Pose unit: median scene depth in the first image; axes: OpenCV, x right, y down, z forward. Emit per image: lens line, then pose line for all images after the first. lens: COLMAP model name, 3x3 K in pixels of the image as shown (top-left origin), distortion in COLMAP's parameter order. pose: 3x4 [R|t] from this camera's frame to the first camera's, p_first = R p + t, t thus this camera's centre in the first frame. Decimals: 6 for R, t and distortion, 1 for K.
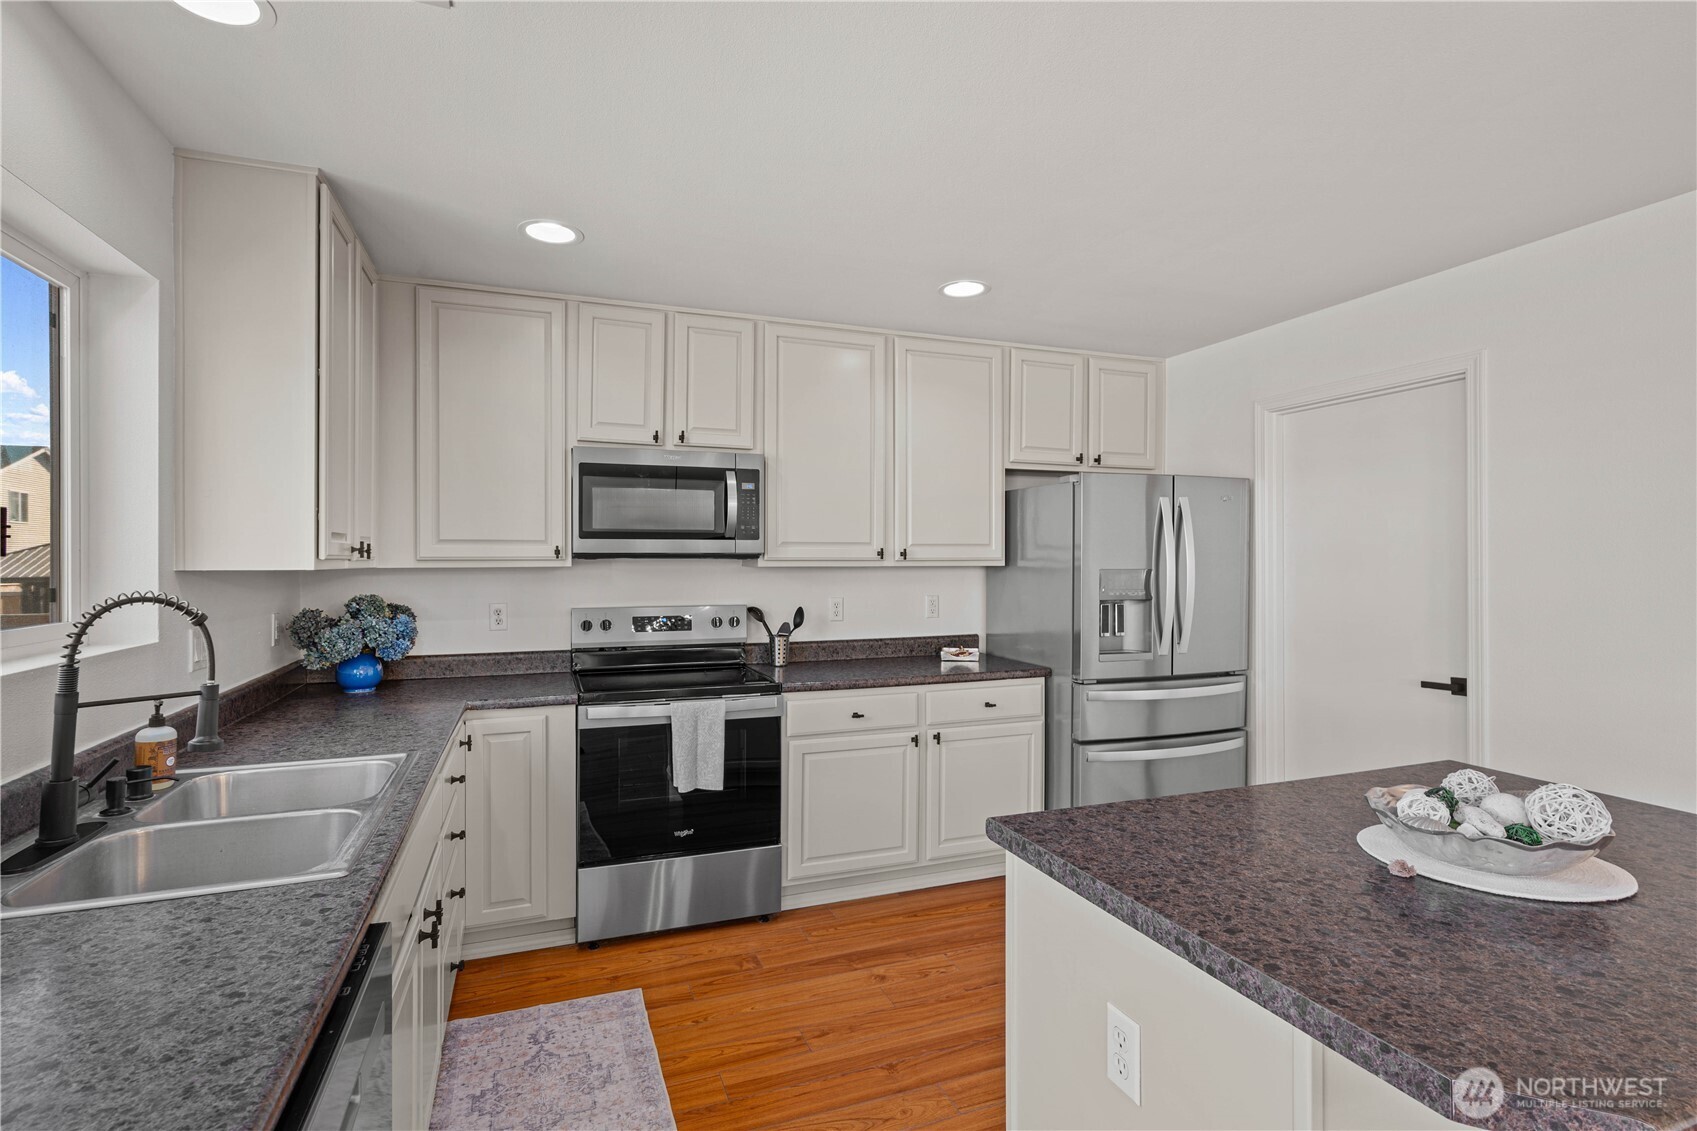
lens RADIAL K [[777.6, 0, 846.9], [0, 777.6, 591.6], [0, 0, 1]] dist [0.001592, 0.000182]
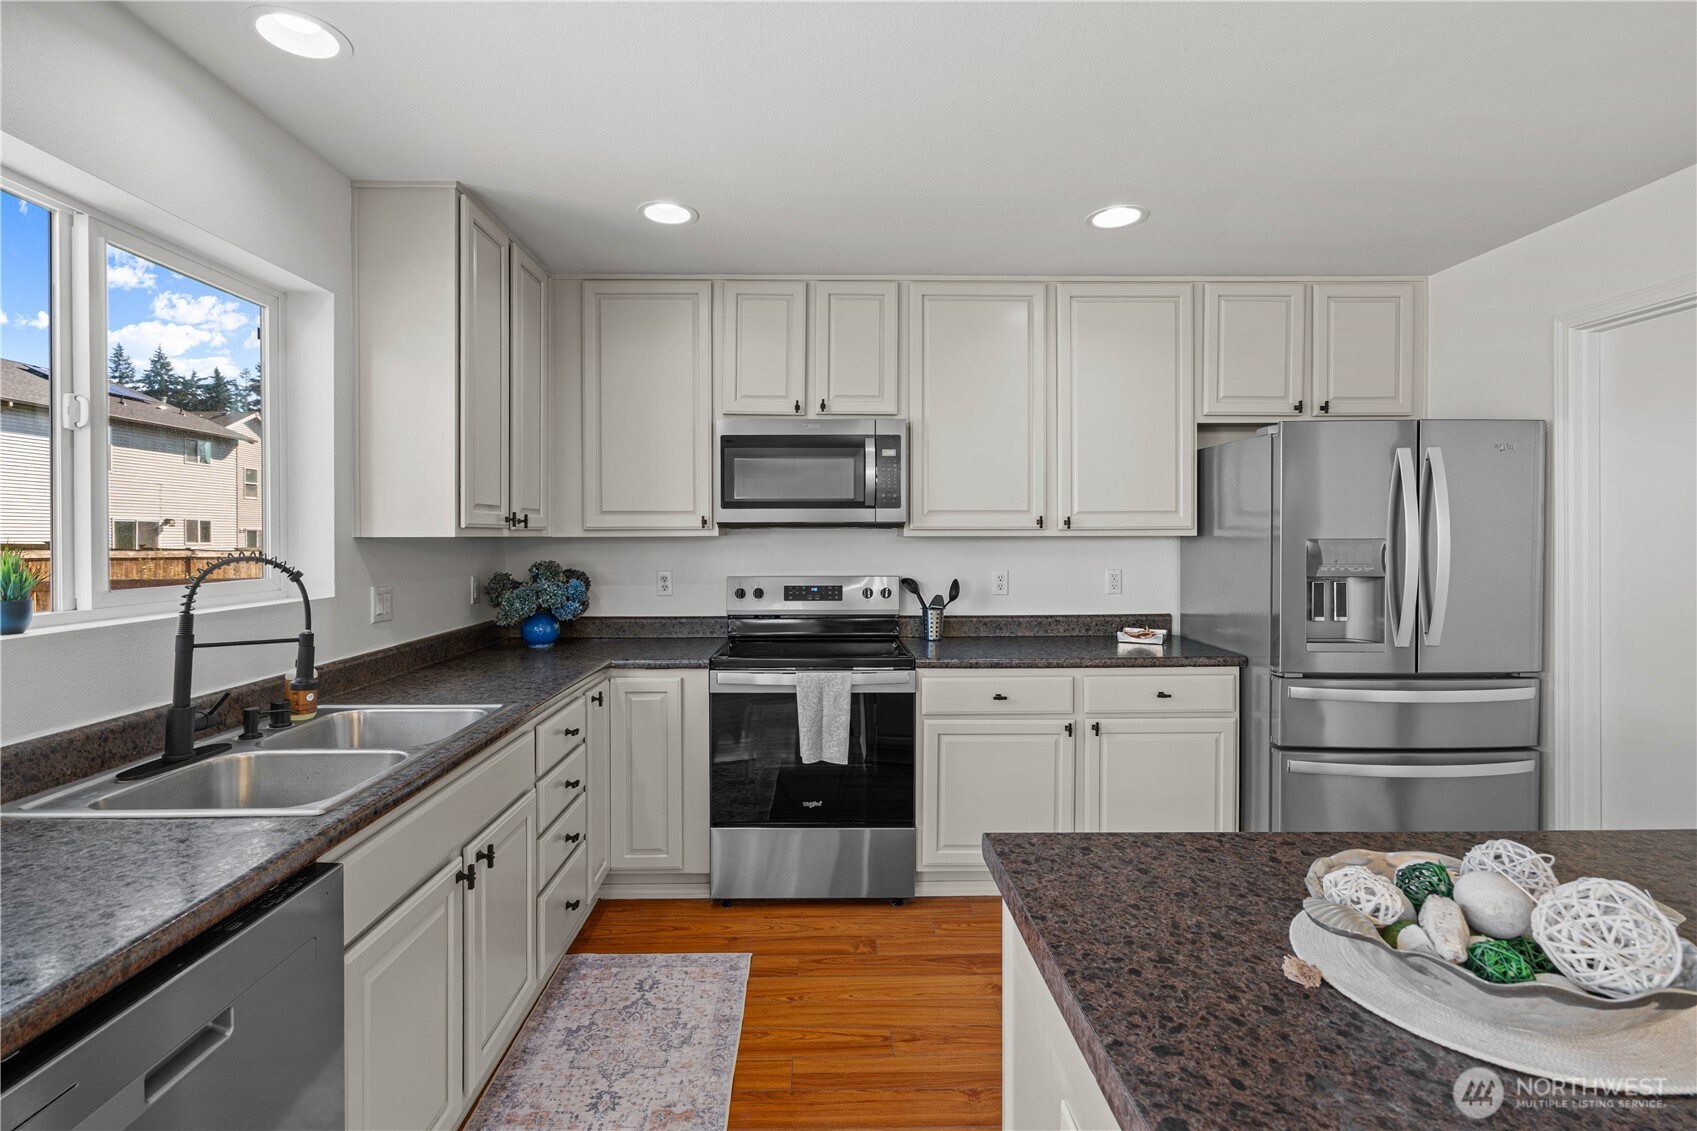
lens RADIAL K [[769.1, 0, 830.0], [0, 769.1, 565.3], [0, 0, 1]] dist [-0.002386, 0.000480]
pose [[0.945253, 0.011016, -0.326153, 0.127433], [-0.010972, 0.999938, 0.001976, 0.003522], [0.326155, 0.001711, 0.945315, 0.078316]]
